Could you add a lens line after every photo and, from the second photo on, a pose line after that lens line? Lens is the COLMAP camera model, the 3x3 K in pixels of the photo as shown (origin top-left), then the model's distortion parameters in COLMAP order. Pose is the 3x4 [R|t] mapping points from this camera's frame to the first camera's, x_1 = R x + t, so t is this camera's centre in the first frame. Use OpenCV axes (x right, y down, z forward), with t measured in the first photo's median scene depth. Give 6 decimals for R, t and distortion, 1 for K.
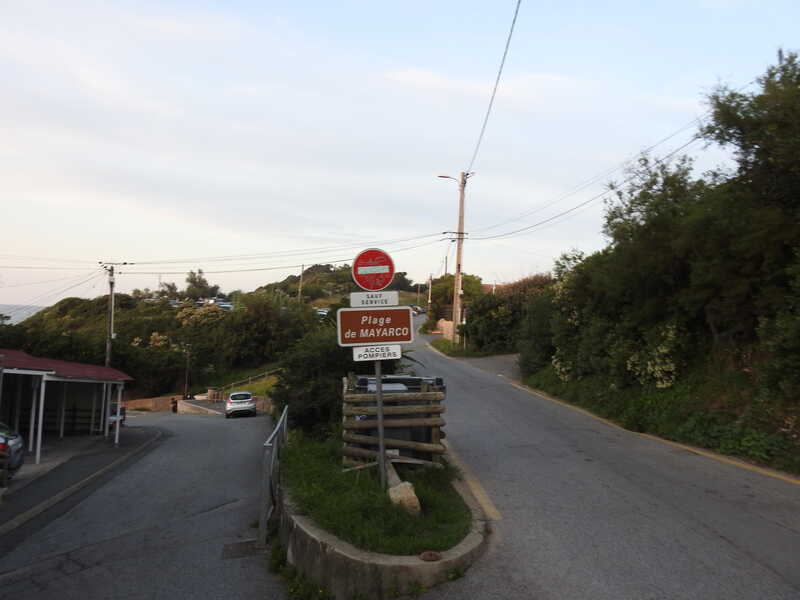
lens RADIAL K [[565.6, 0, 398.7], [0, 565.6, 300.6], [0, 0, 1]] dist [-0.004820, -0.000313]
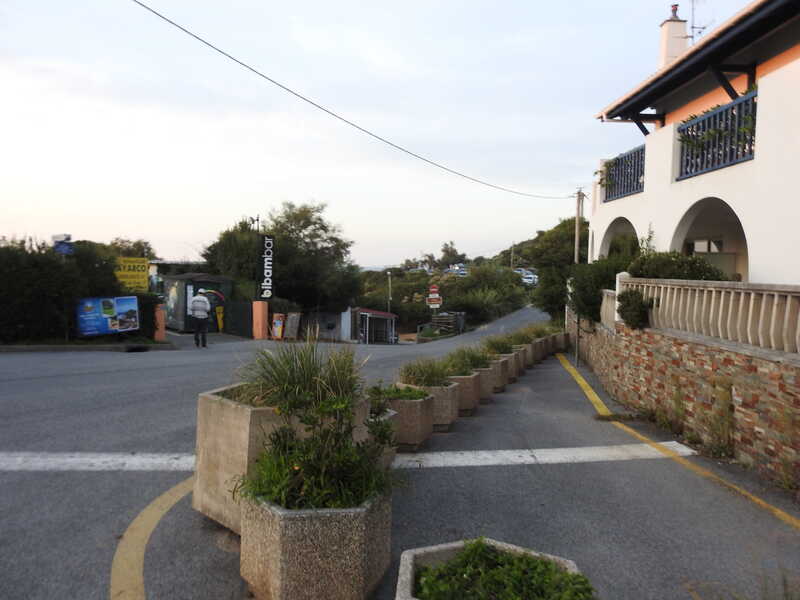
lens RADIAL K [[565.6, 0, 400.1], [0, 565.6, 298.5], [0, 0, 1]] dist [-0.004820, -0.000313]
pose [[0.896120, -0.009475, -0.443710, 0.128216], [0.045119, 0.996537, 0.069843, -0.022752], [0.441512, -0.082607, 0.893445, -0.241578]]
